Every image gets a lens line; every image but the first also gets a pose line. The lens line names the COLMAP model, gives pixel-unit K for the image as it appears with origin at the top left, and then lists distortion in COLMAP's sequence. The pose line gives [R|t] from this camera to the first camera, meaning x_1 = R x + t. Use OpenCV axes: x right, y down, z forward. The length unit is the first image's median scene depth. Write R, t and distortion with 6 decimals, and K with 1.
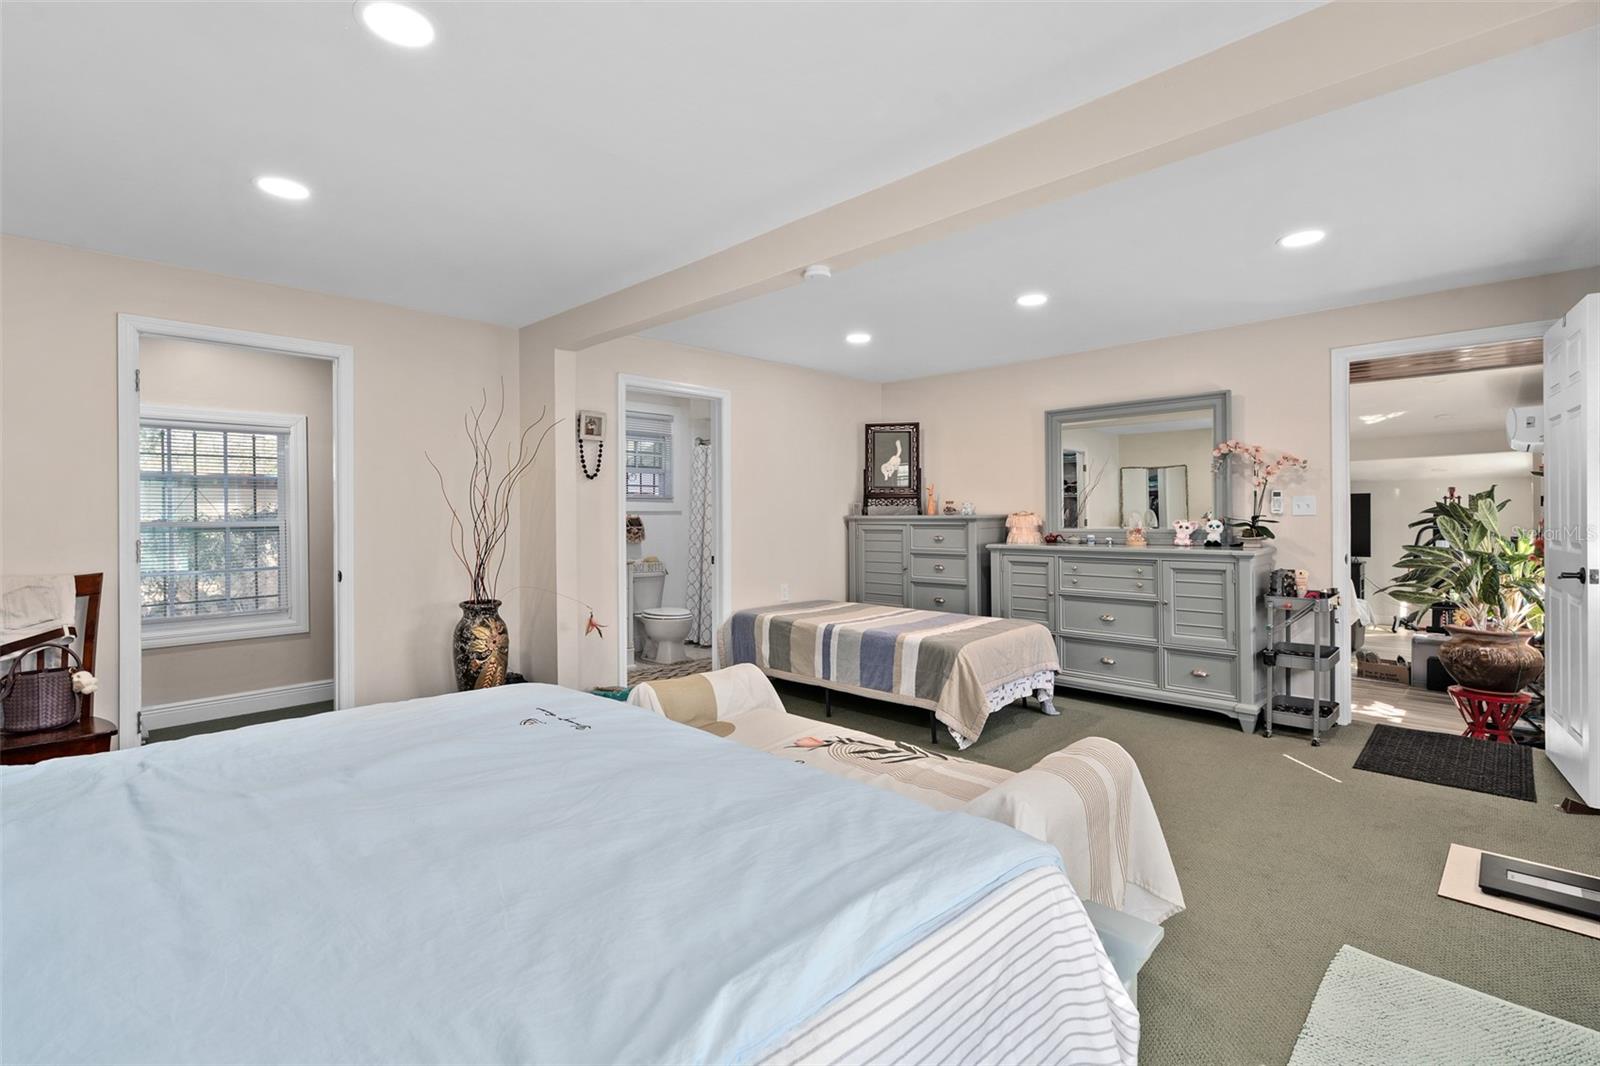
lens RADIAL K [[714.6, 0, 791.1], [0, 714.6, 518.5], [0, 0, 1]] dist [-0.003872, 0.001127]
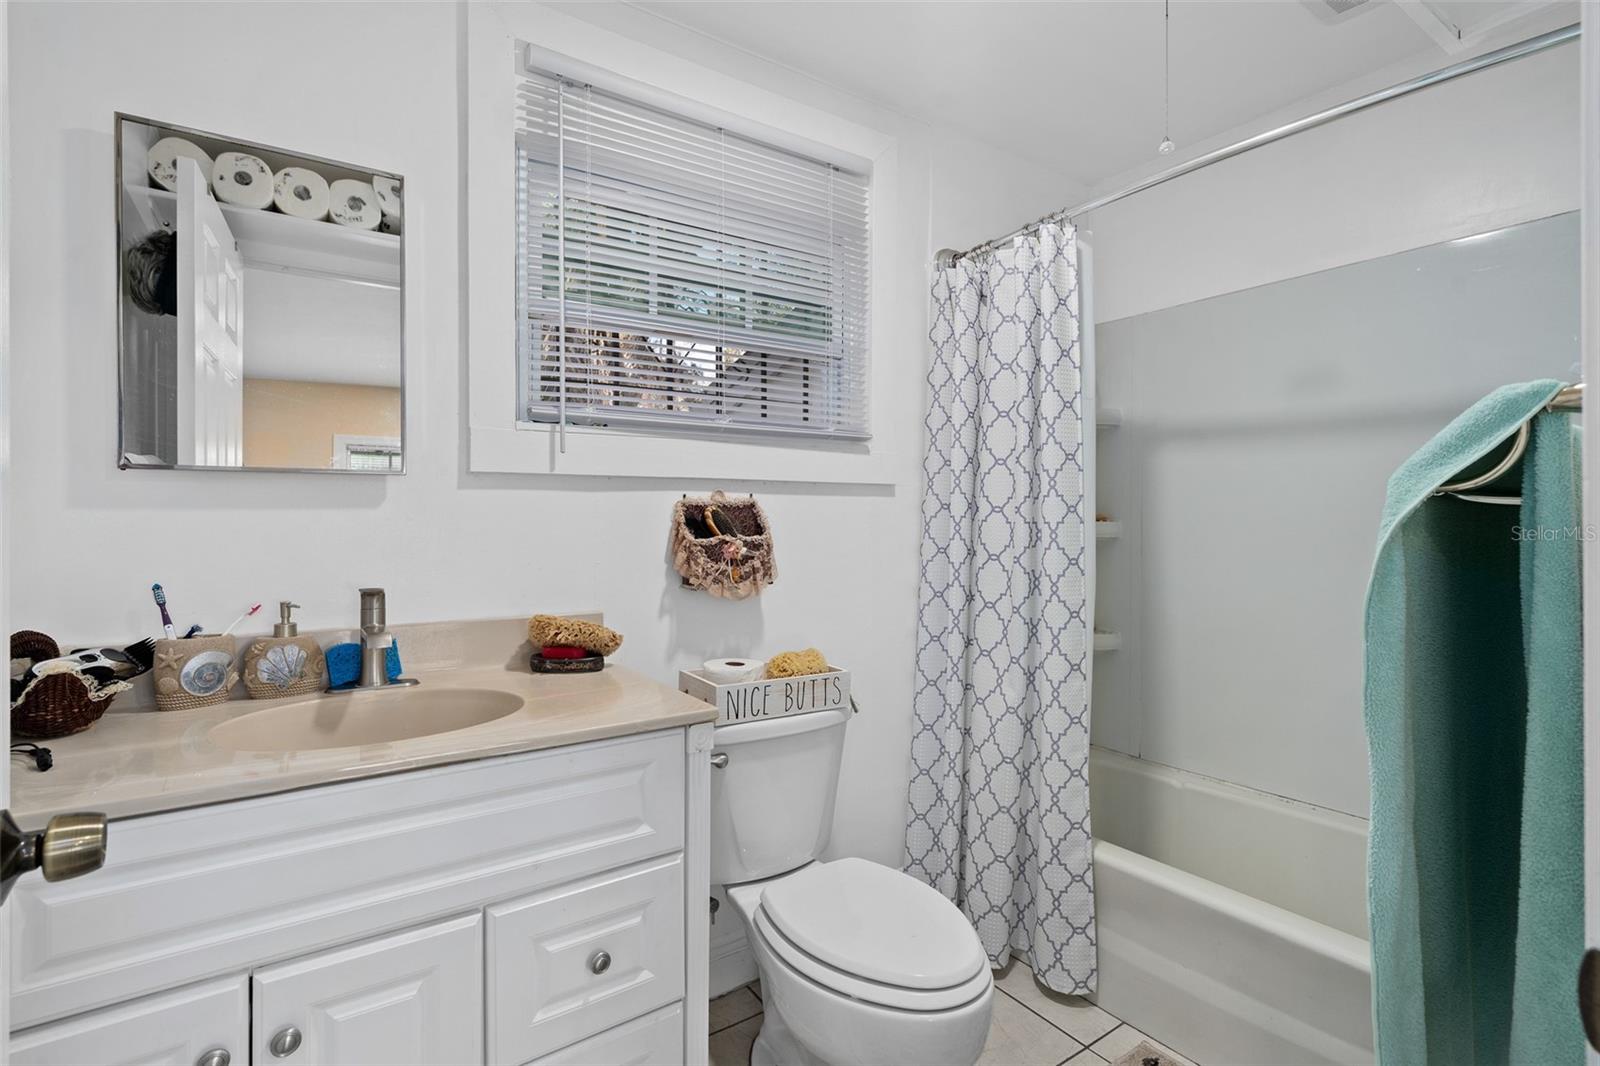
lens RADIAL K [[714.6, 0, 802.8], [0, 714.6, 518.9], [0, 0, 1]] dist [-0.003872, 0.001127]
pose [[0.981078, 0.005497, -0.193537, -0.133469], [-0.003692, 0.999946, 0.009686, 0.002216], [0.193579, -0.008788, 0.981045, 0.694659]]
